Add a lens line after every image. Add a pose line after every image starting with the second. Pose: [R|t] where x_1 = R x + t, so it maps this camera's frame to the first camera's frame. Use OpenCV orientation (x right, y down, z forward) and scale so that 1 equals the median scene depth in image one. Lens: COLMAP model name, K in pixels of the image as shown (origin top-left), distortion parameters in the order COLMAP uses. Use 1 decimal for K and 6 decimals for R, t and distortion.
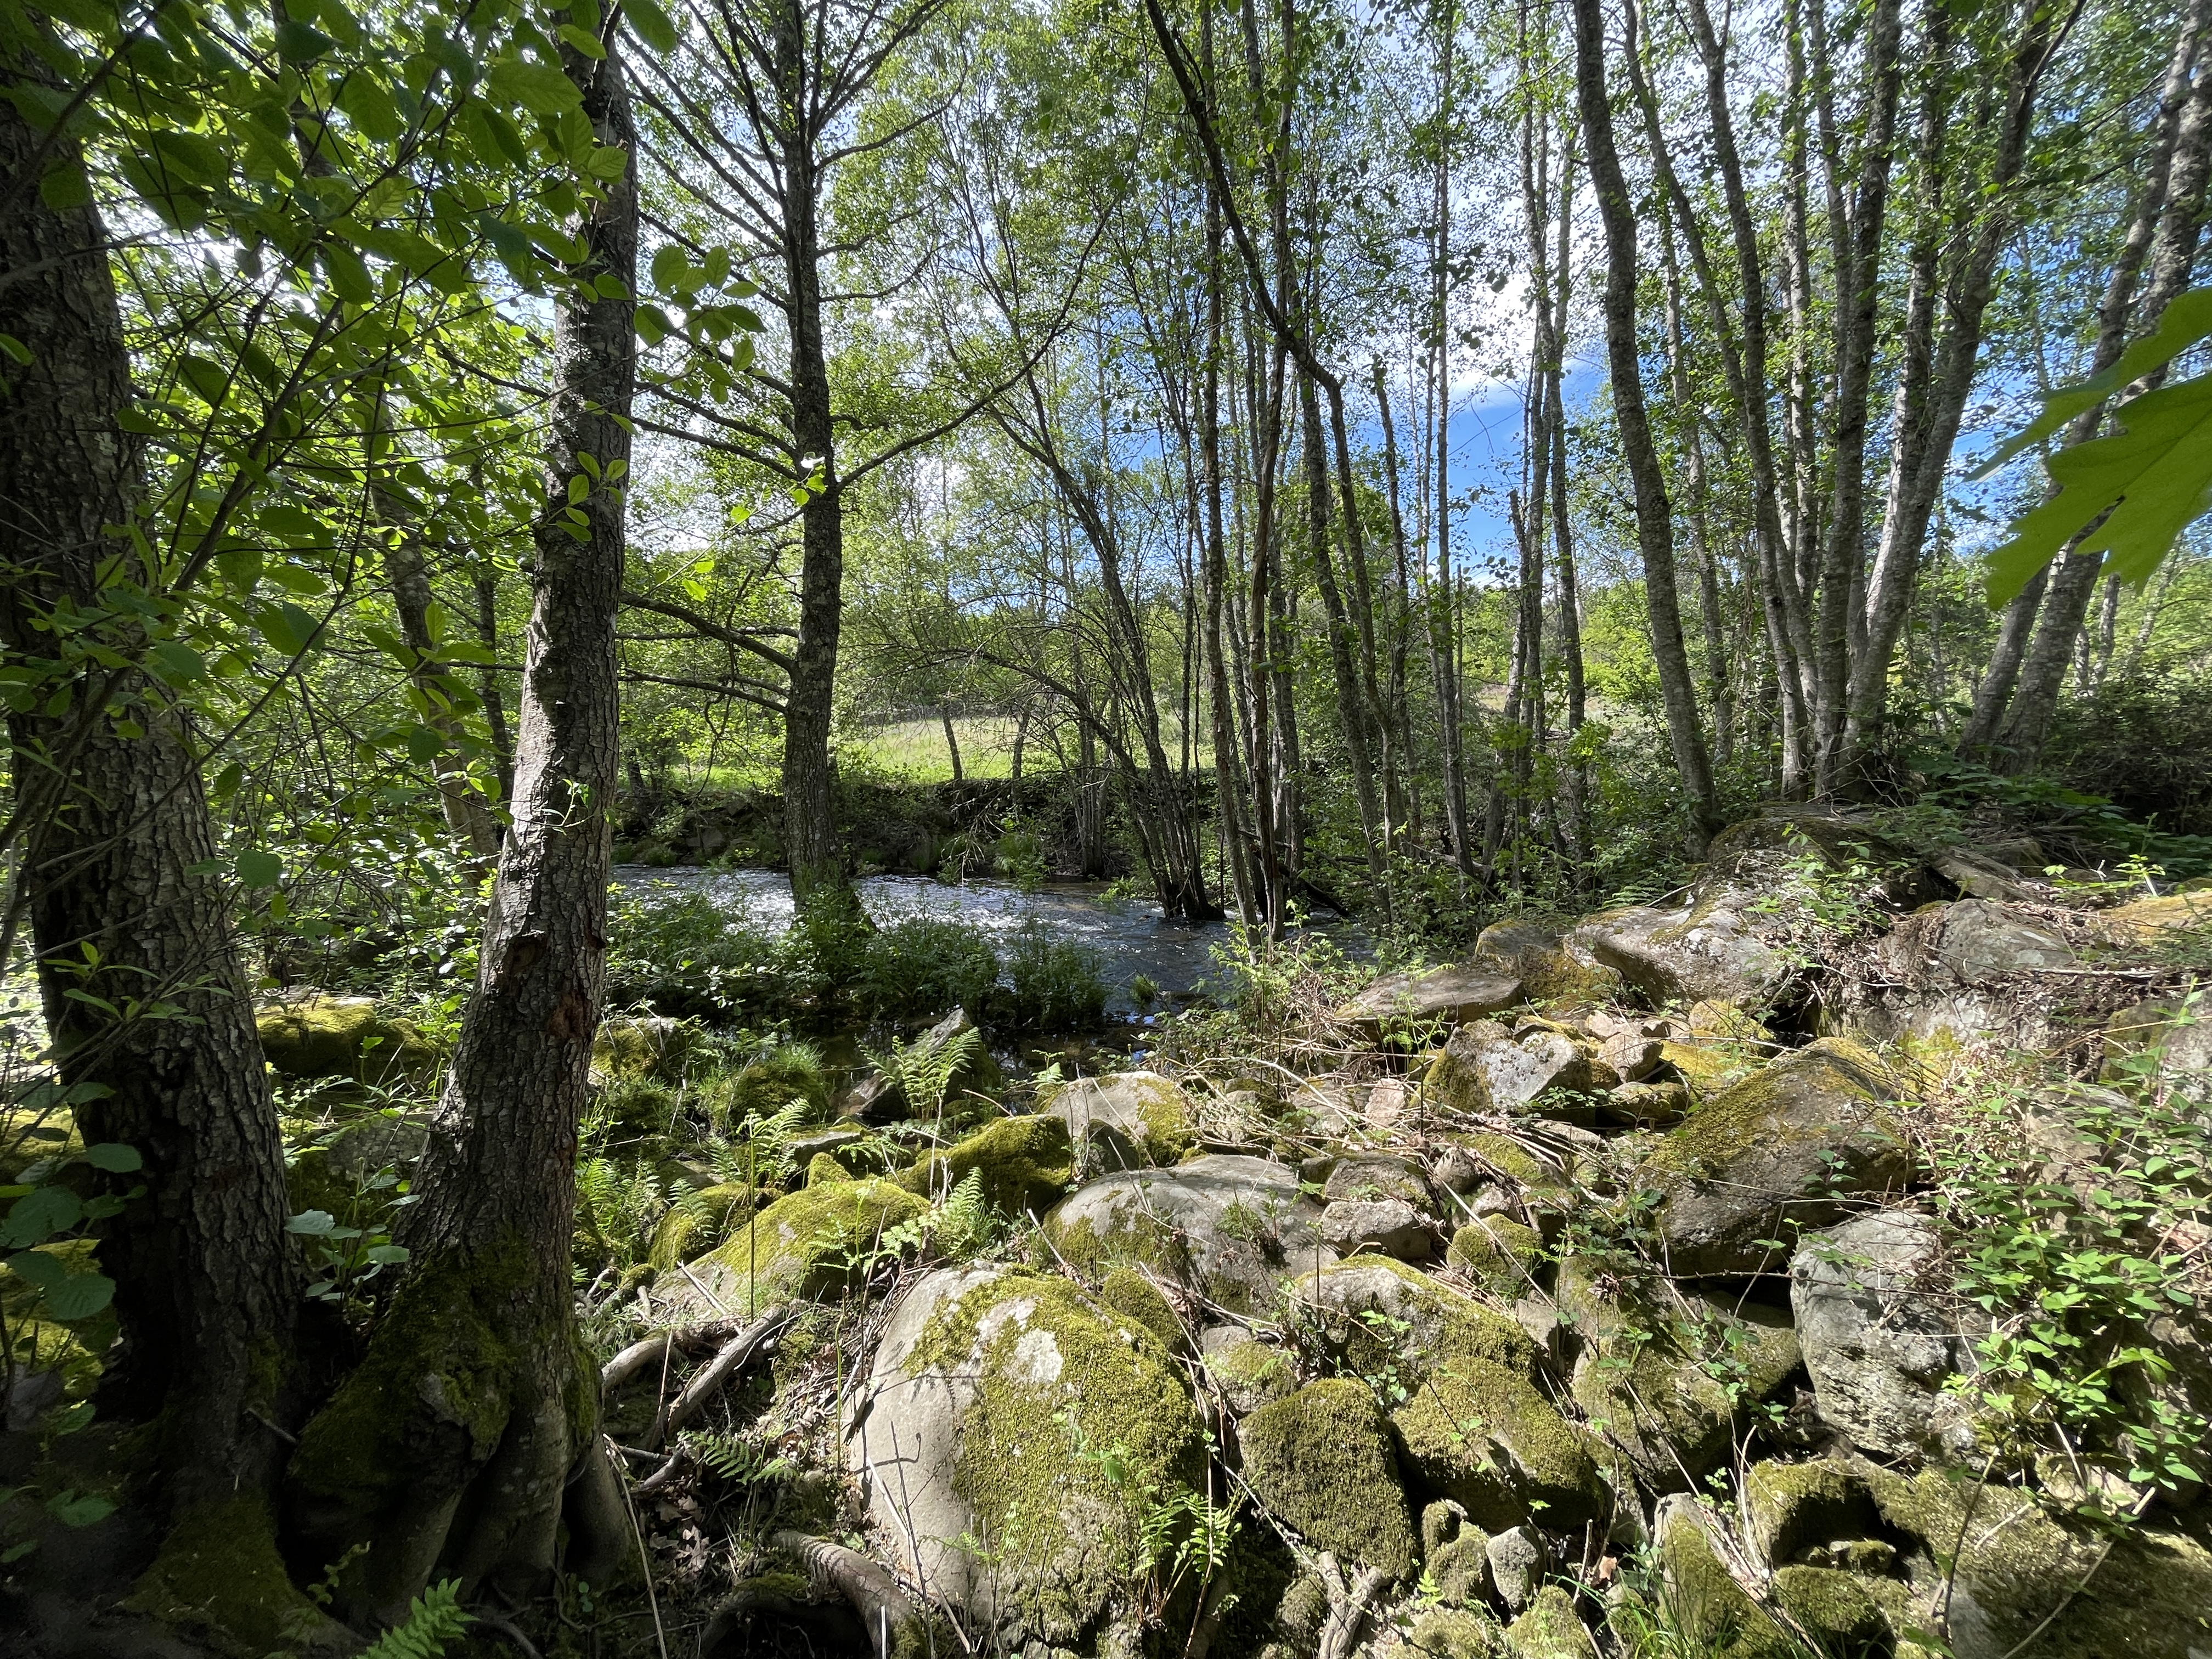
lens RADIAL K [[897.1, 0, 1097.6], [0, 897.1, 827.4], [0, 0, 1]] dist [-0.000158, 0.000053]
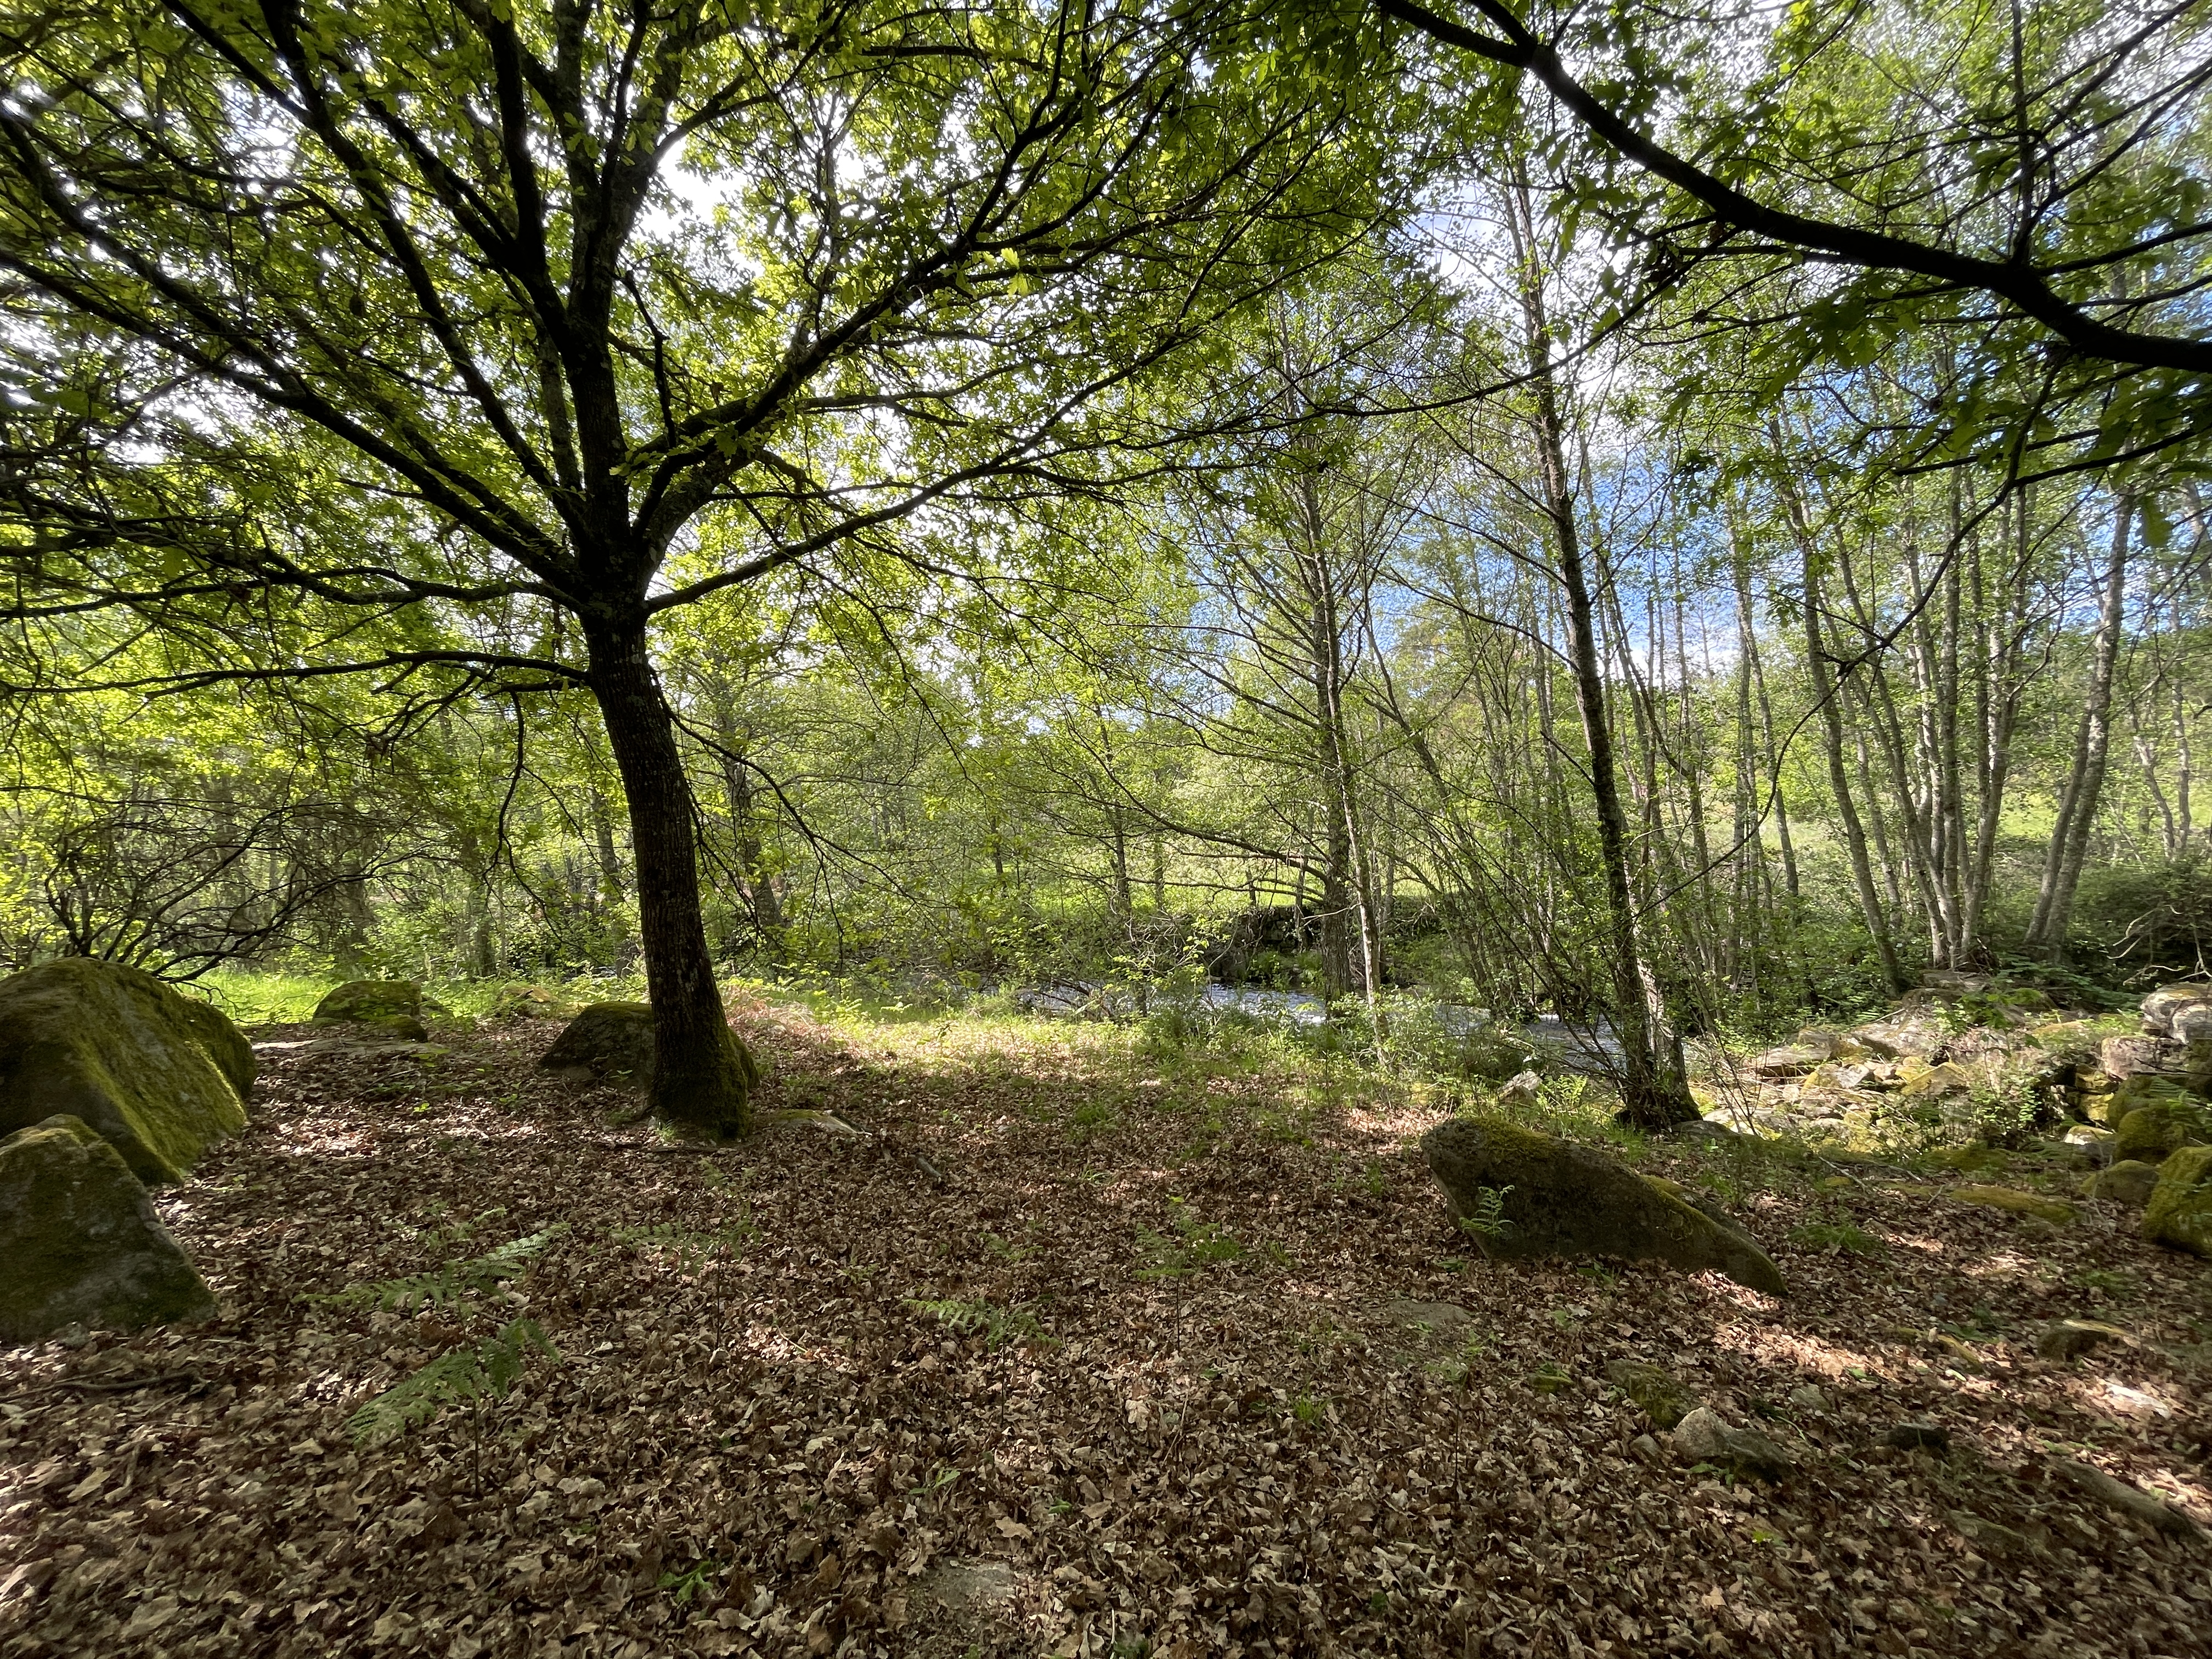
lens RADIAL K [[897.1, 0, 1115.0], [0, 897.1, 831.8], [0, 0, 1]] dist [-0.000158, 0.000053]
pose [[0.994346, -0.025785, -0.103008, -1.353516], [0.015766, 0.995167, -0.096922, -0.254217], [0.105009, 0.094750, 0.989947, -1.922401]]
